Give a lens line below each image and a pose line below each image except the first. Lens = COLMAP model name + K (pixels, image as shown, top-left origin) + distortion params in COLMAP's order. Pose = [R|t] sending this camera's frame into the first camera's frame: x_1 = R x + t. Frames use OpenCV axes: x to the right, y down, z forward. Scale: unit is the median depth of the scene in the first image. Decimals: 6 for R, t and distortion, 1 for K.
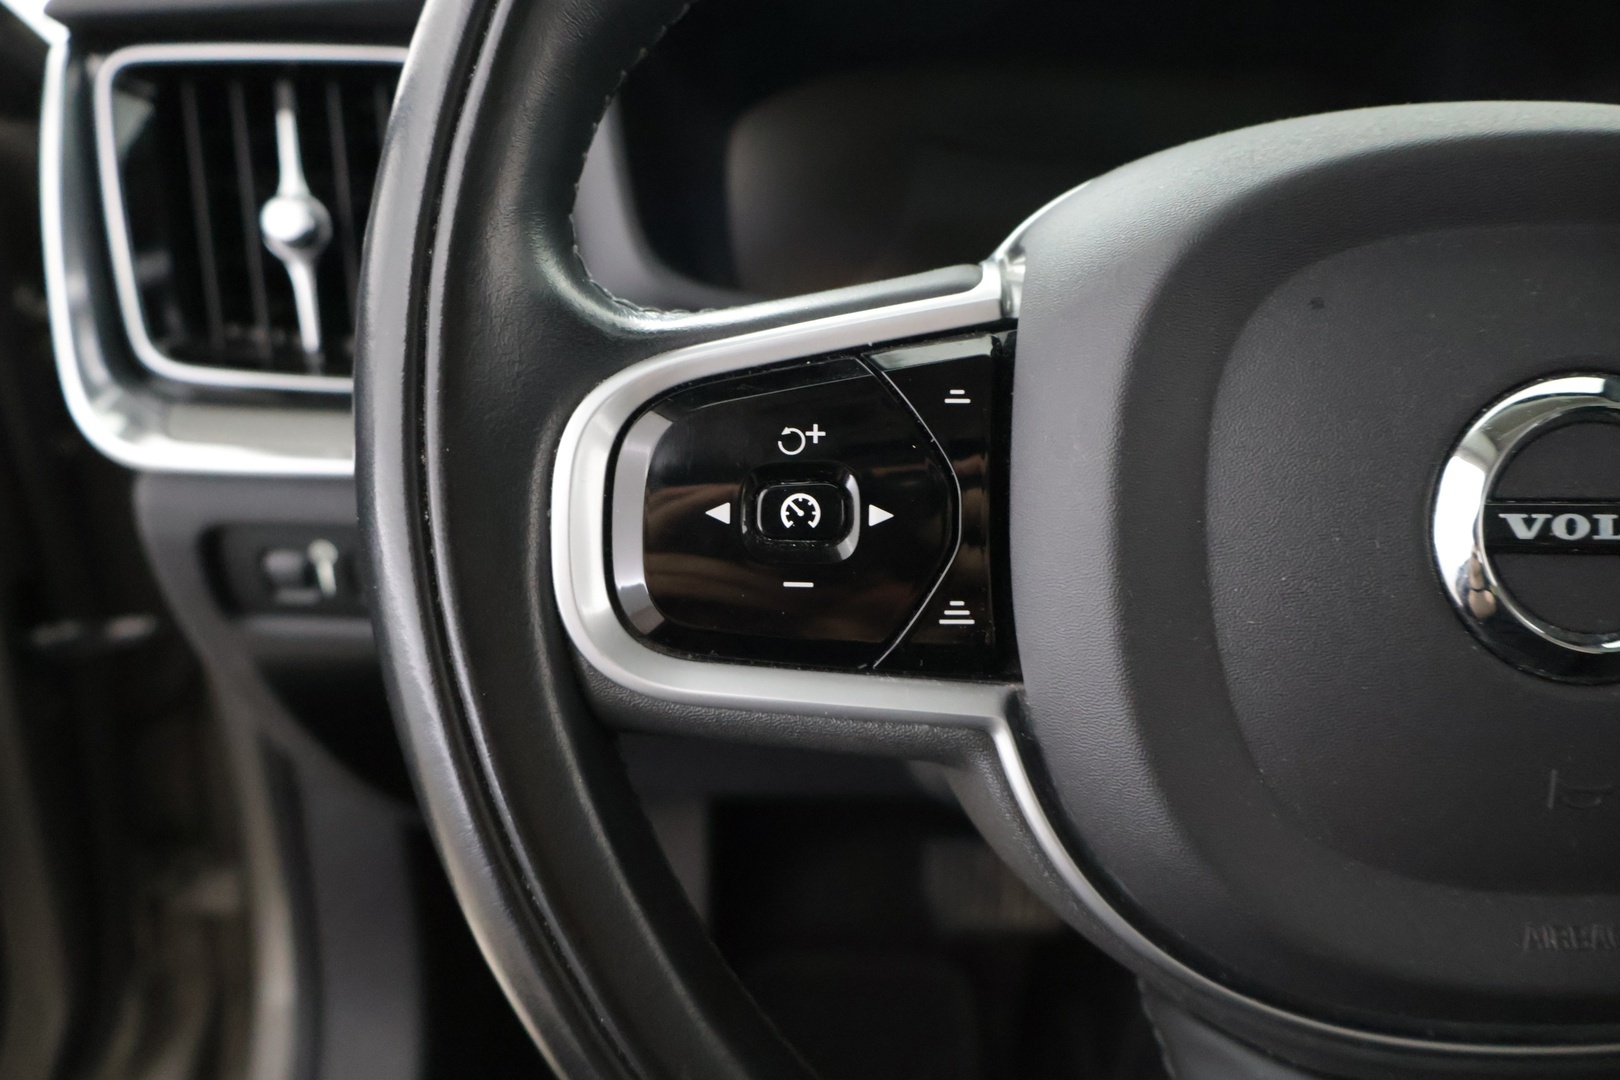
lens RADIAL K [[1351.5, 0, 806.9], [0, 1351.5, 554.0], [0, 0, 1]] dist [-0.002979, -0.006296]
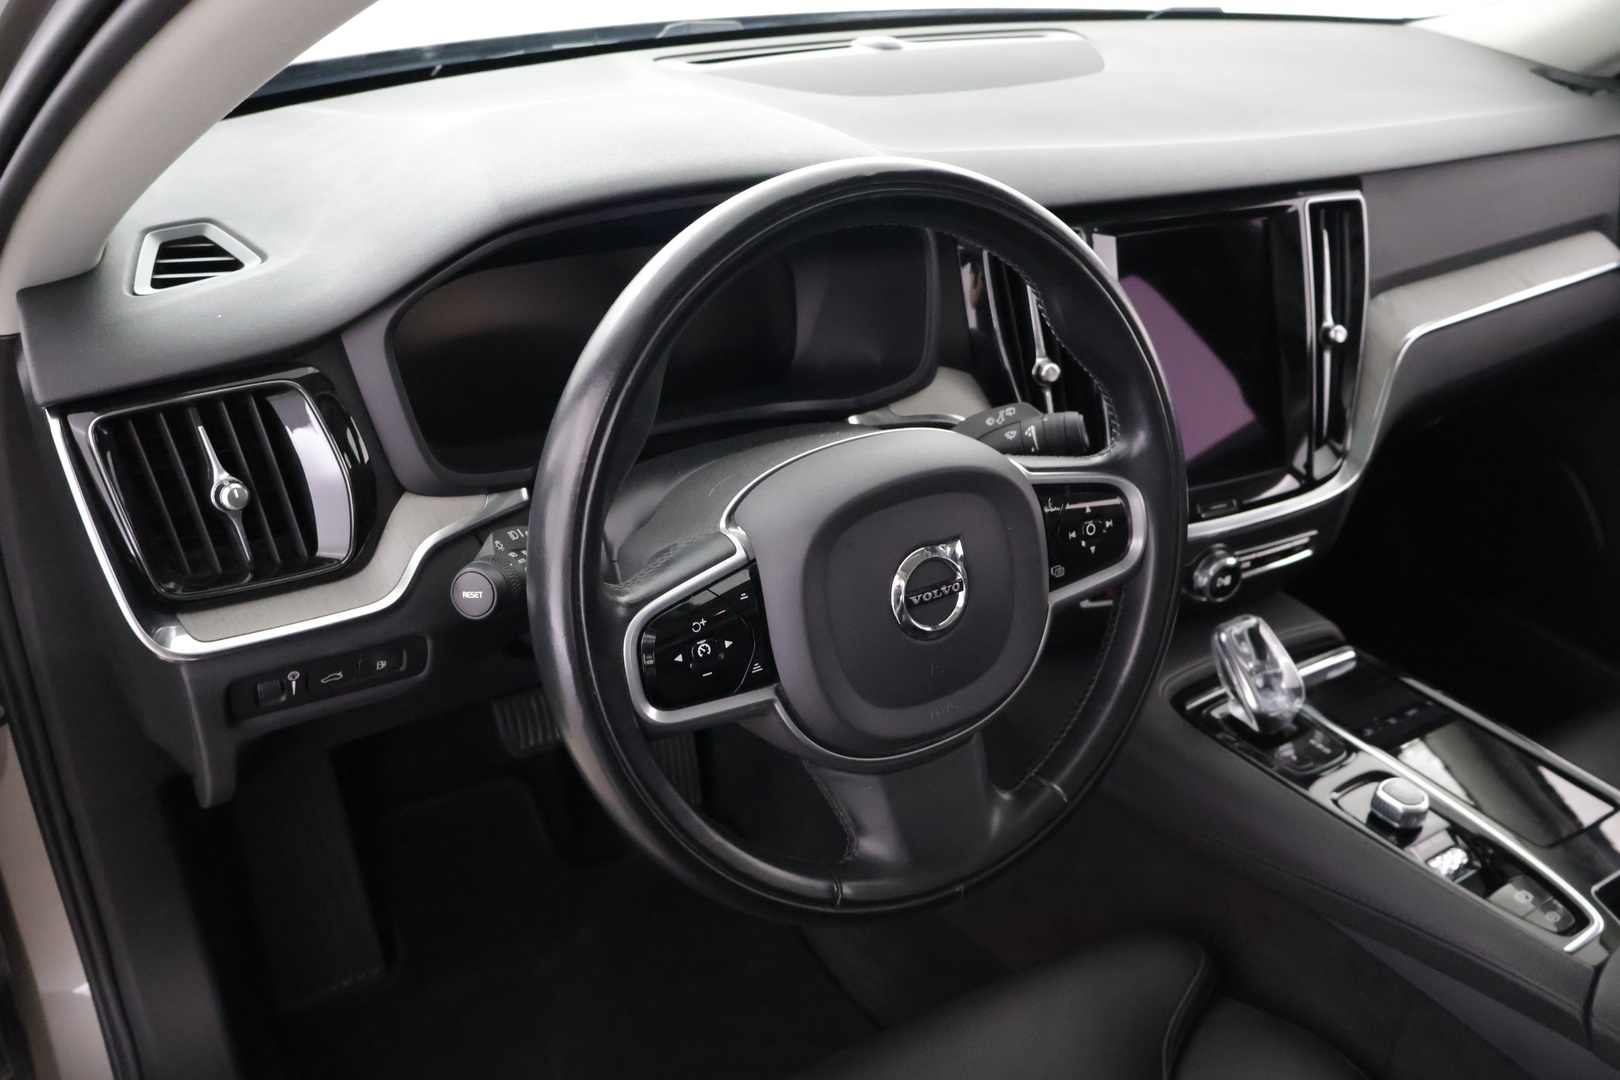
lens RADIAL K [[1351.5, 0, 807.9], [0, 1351.5, 538.4], [0, 0, 1]] dist [-0.002979, -0.006296]
pose [[0.841814, -0.243480, 0.481733, -1.106675], [0.157274, 0.964399, 0.212599, -0.808260], [-0.516347, -0.103205, 0.850138, -1.471043]]
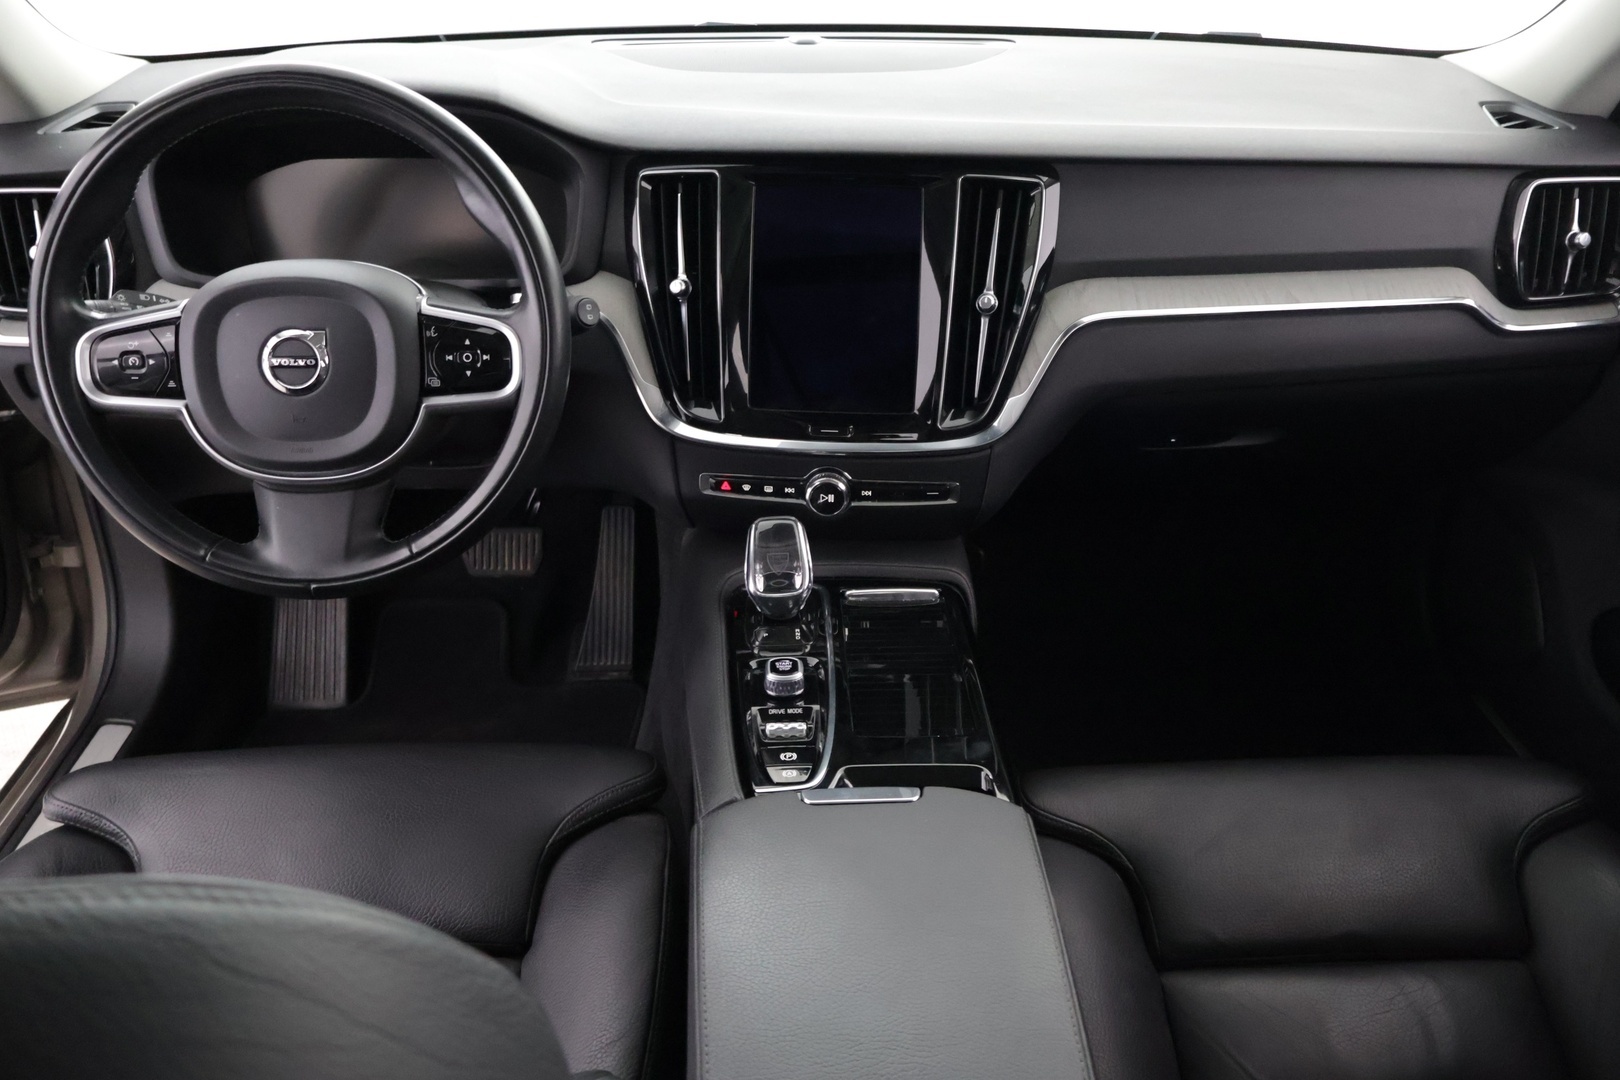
lens RADIAL K [[1351.5, 0, 806.6], [0, 1351.5, 533.7], [0, 0, 1]] dist [-0.002979, -0.006296]
pose [[0.998855, -0.021811, 0.042578, 1.949931], [0.016551, 0.992612, 0.120195, 0.033653], [-0.044885, -0.119353, 0.991837, -3.467924]]
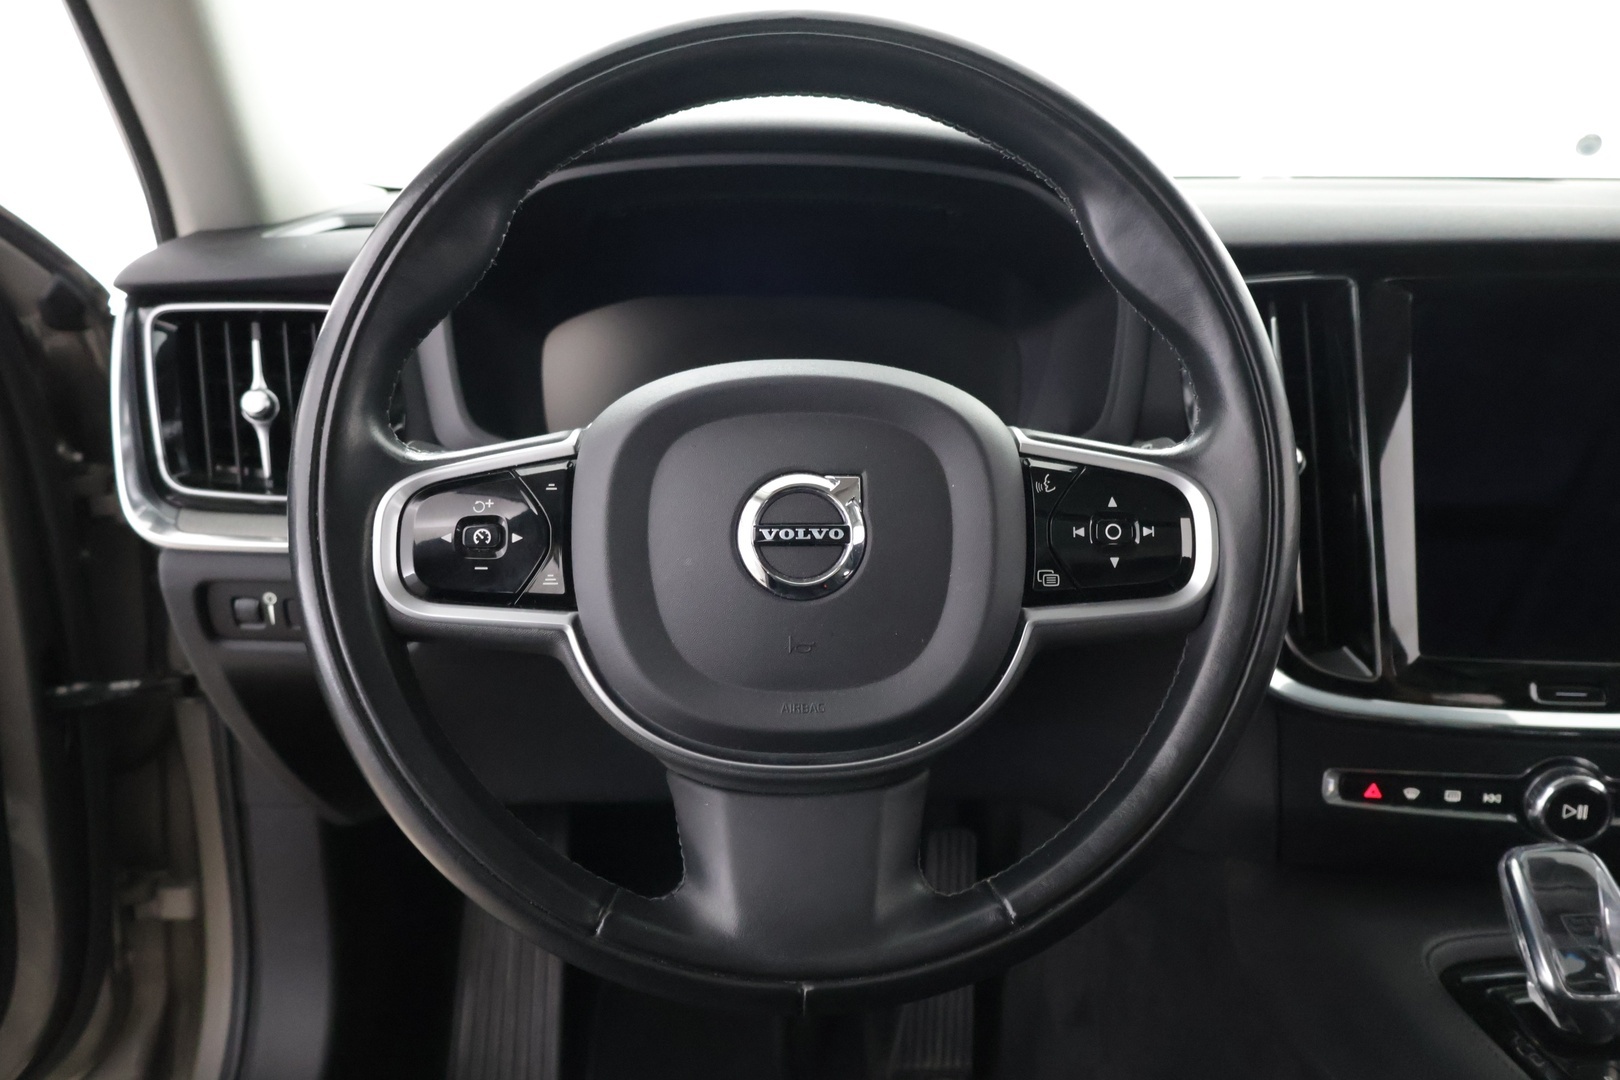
lens RADIAL K [[1351.5, 0, 804.5], [0, 1351.5, 533.8], [0, 0, 1]] dist [-0.002979, -0.006296]
pose [[0.999294, -0.011441, 0.035797, 0.452833], [0.015623, 0.992793, -0.118816, 0.241320], [-0.034180, 0.119291, 0.992271, -1.282597]]
